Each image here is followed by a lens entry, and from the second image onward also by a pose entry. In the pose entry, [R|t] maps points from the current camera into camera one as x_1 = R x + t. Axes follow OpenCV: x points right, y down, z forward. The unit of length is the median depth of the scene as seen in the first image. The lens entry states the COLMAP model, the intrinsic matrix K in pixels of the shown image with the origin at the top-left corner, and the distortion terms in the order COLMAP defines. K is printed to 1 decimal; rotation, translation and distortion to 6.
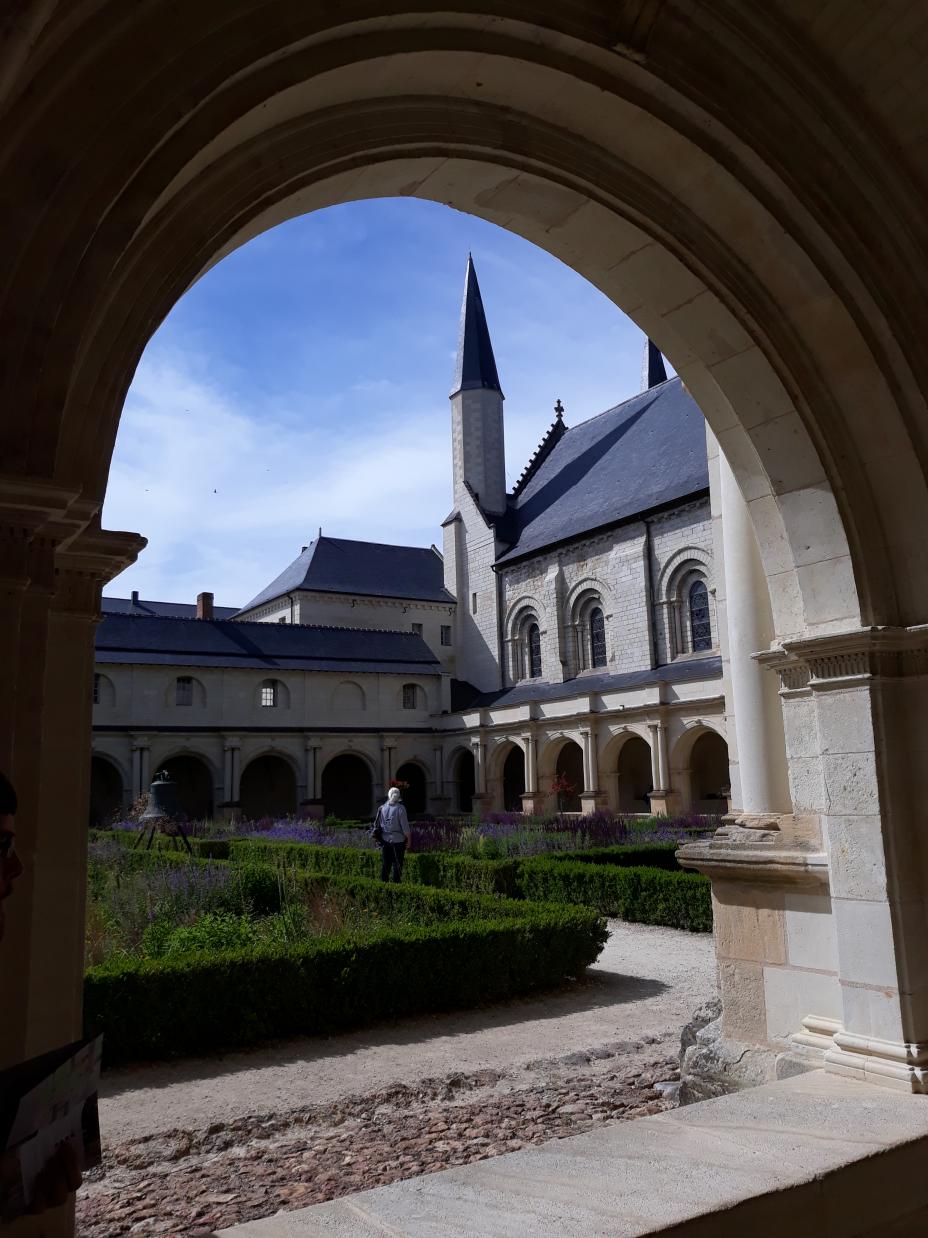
lens RADIAL K [[999.3, 0, 463.3], [0, 999.3, 630.4], [0, 0, 1]] dist [0.028401, -0.038621]
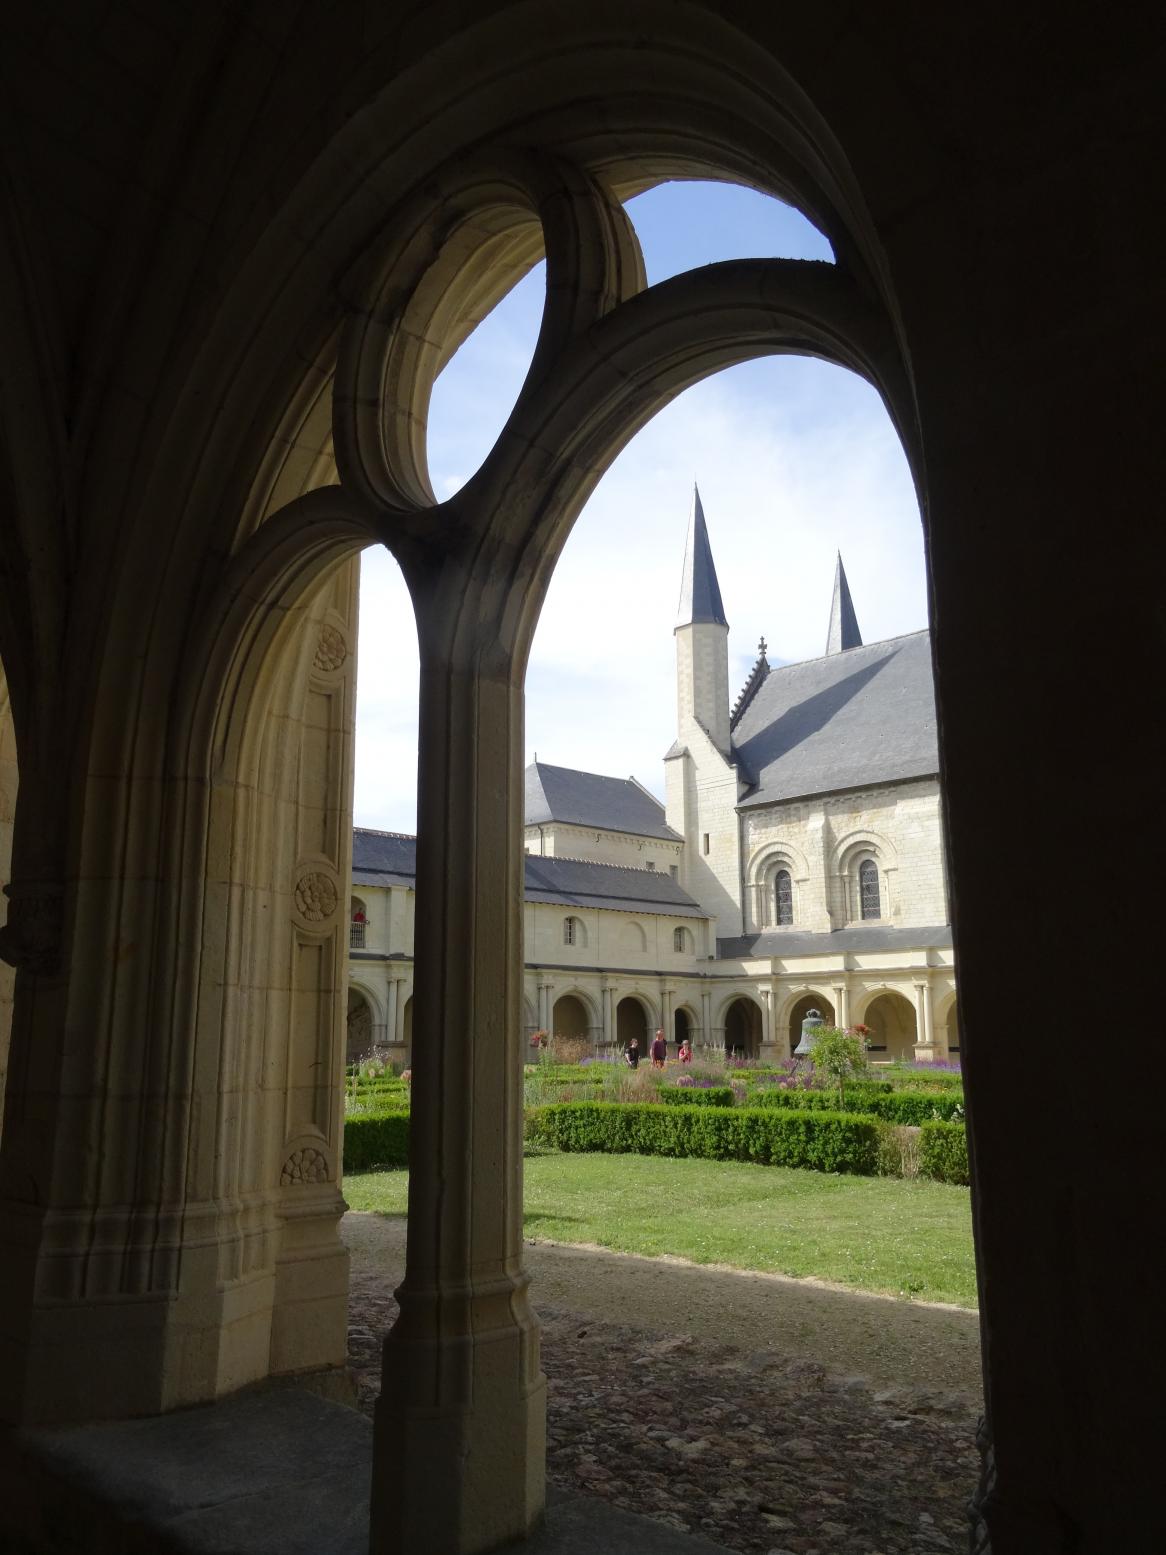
lens RADIAL K [[1255.1, 0, 529.2], [0, 1255.1, 777.2], [0, 0, 1]] dist [0.028401, -0.038621]
pose [[0.979755, 0.069532, 0.187739, -0.444211], [-0.058601, 0.996281, -0.063166, -0.005668], [-0.191433, 0.050886, 0.980186, -0.183246]]
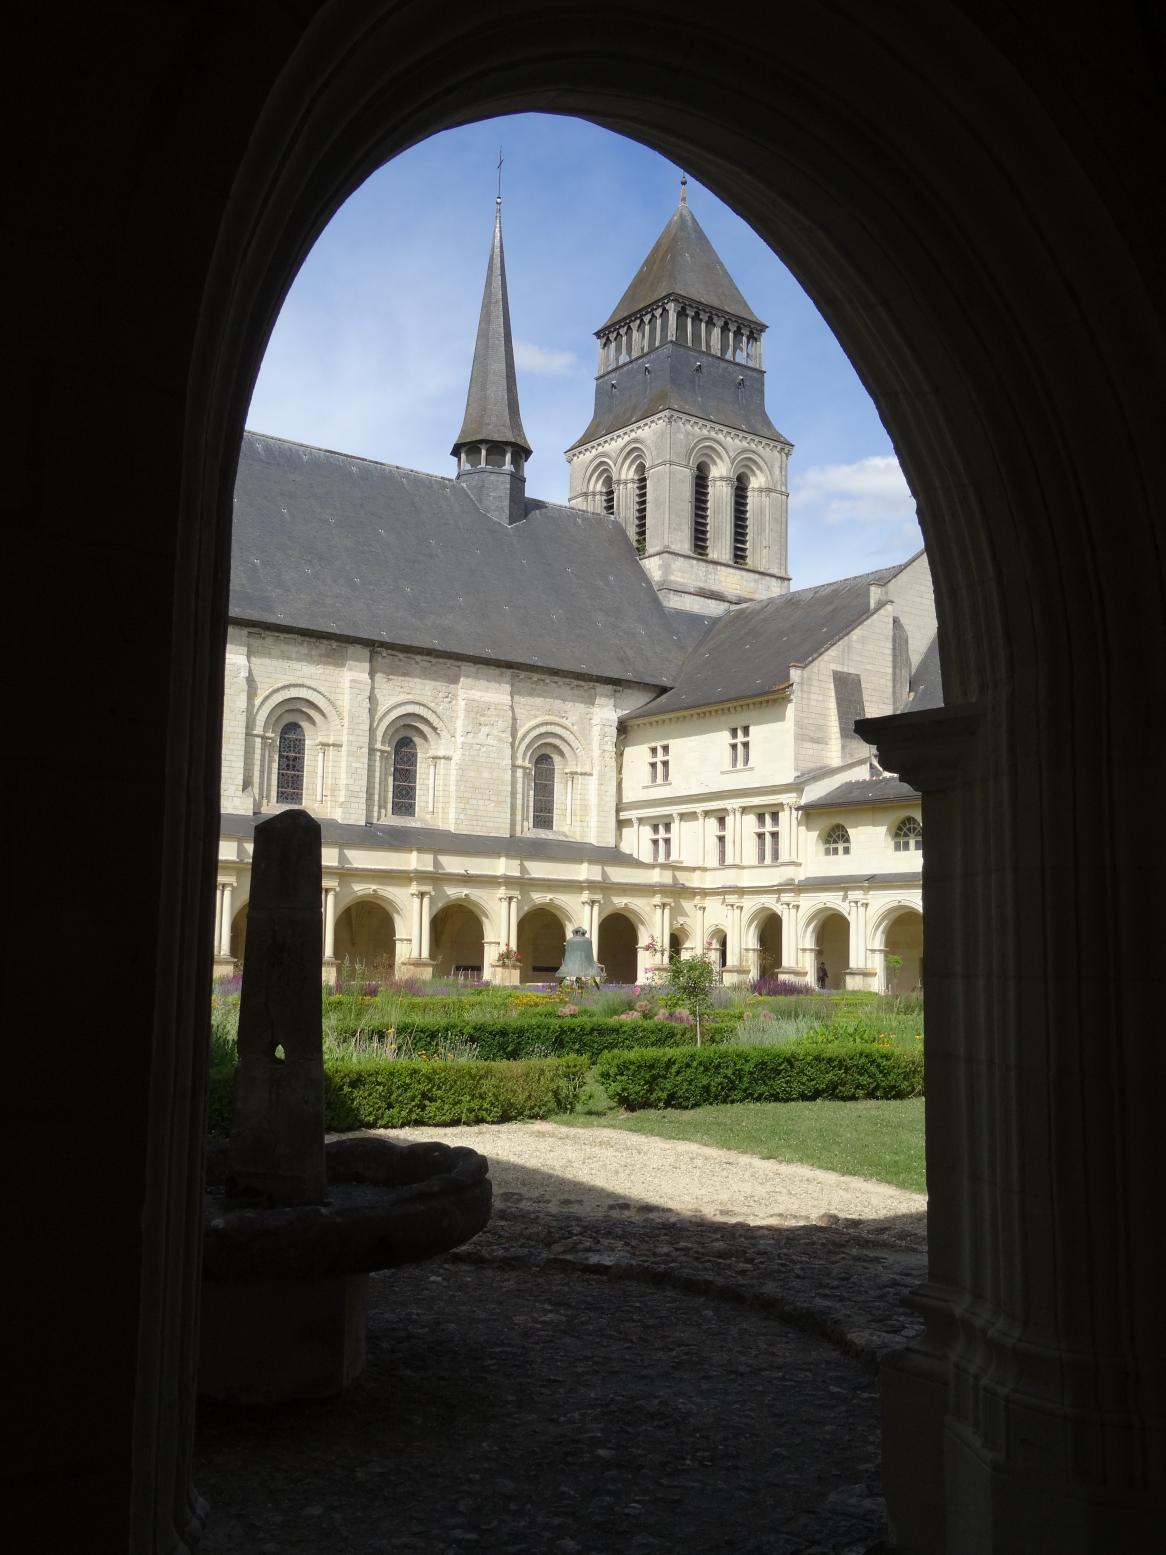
lens RADIAL K [[1414.2, 0, 584.2], [0, 1414.2, 777.5], [0, 0, 1]] dist [0.010833, 0.000000]
pose [[-0.069978, 0.156414, 0.985210, -0.992300], [-0.162017, 0.972735, -0.165941, 0.165186], [-0.984304, -0.171233, -0.042728, 0.812875]]
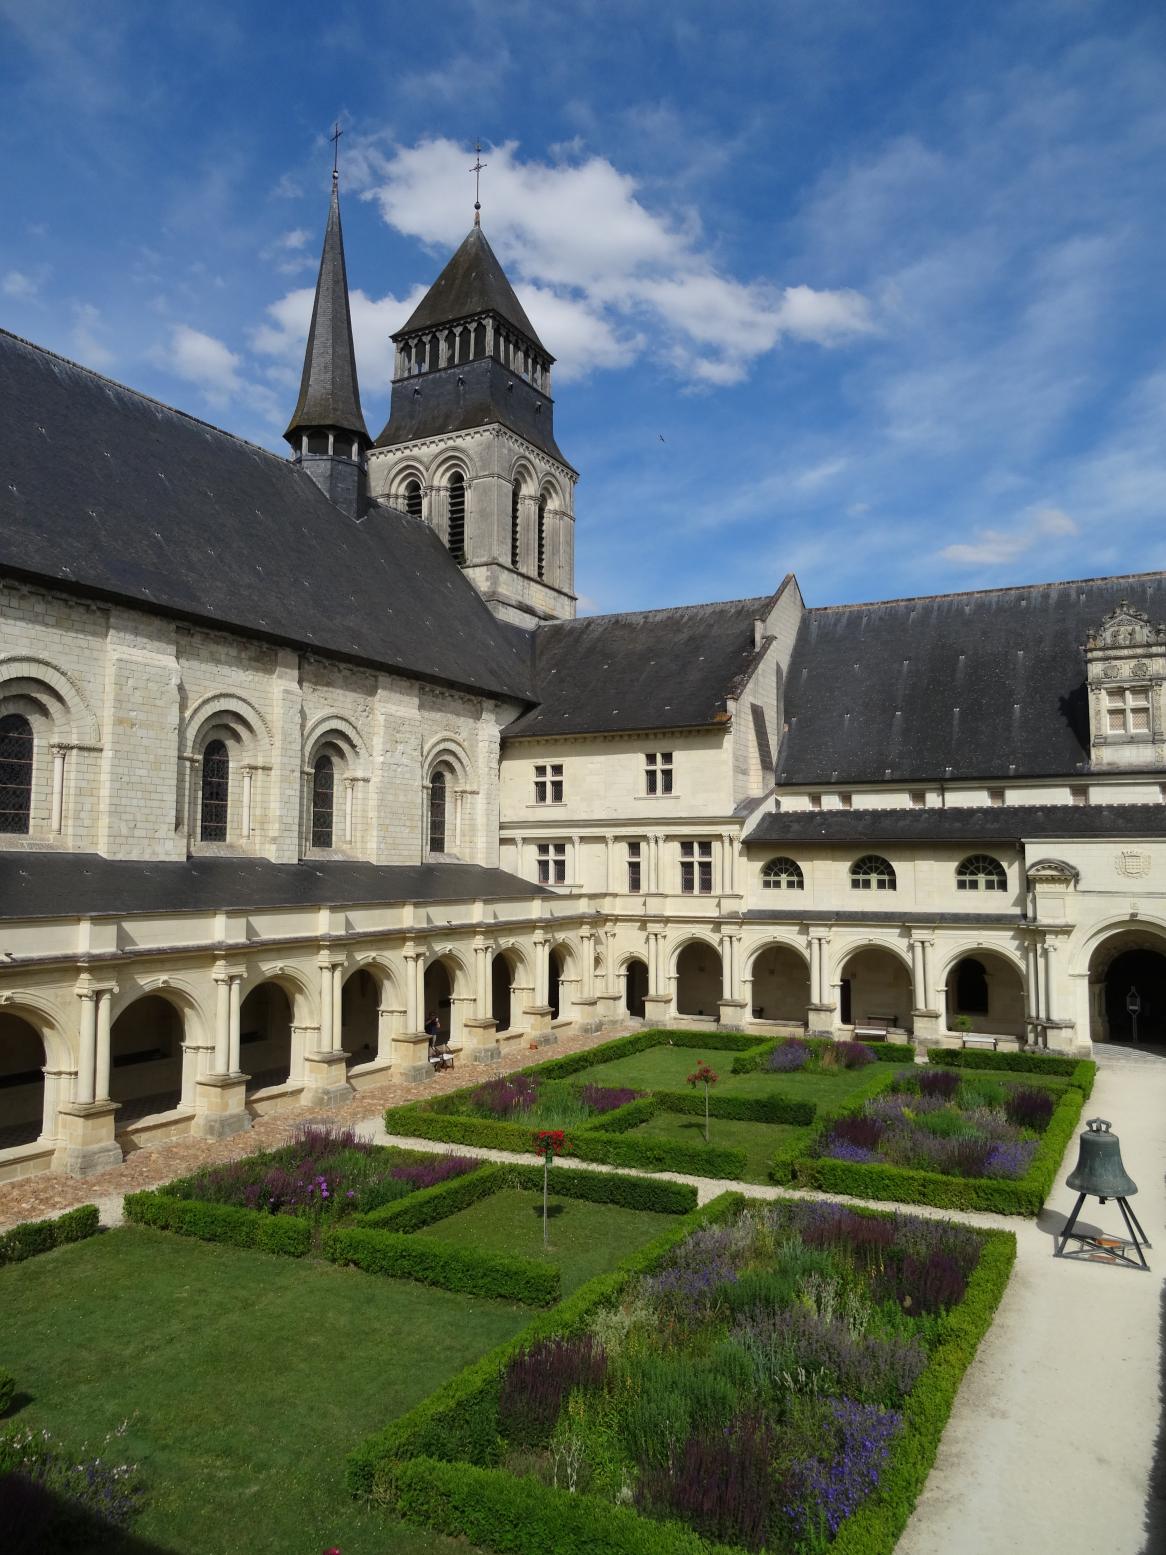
lens RADIAL K [[1077.2, 0, 574.3], [0, 1077.2, 775.0], [0, 0, 1]] dist [-0.020231, -0.001057]
pose [[-0.476531, 0.113070, 0.871856, -0.391104], [-0.111387, 0.975938, -0.187449, 0.068107], [-0.872073, -0.186439, -0.452471, 1.250999]]
